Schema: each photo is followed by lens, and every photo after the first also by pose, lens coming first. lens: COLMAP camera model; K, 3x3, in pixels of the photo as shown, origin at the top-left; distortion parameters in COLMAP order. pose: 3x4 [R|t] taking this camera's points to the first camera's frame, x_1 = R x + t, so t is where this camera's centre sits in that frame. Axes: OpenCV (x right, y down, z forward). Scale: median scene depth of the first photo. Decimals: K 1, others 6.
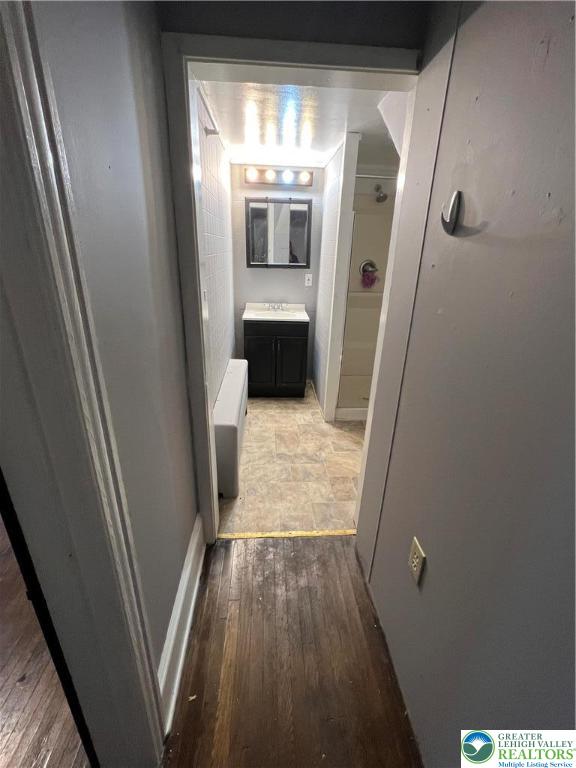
lens RADIAL K [[342.3, 0, 292.5], [0, 342.3, 381.2], [0, 0, 1]] dist [0.000644, -0.000156]
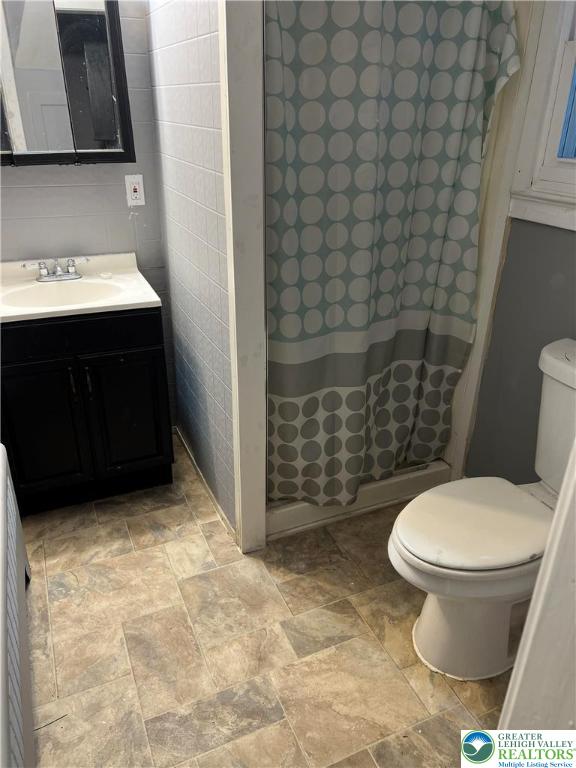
lens RADIAL K [[583.5, 0, 282.7], [0, 583.5, 384.6], [0, 0, 1]] dist [0.057820, -0.004500]
pose [[0.942486, -0.166602, 0.289766, -0.027443], [0.141927, 0.984363, 0.104334, -0.135758], [-0.302617, -0.057208, 0.951394, 0.325568]]
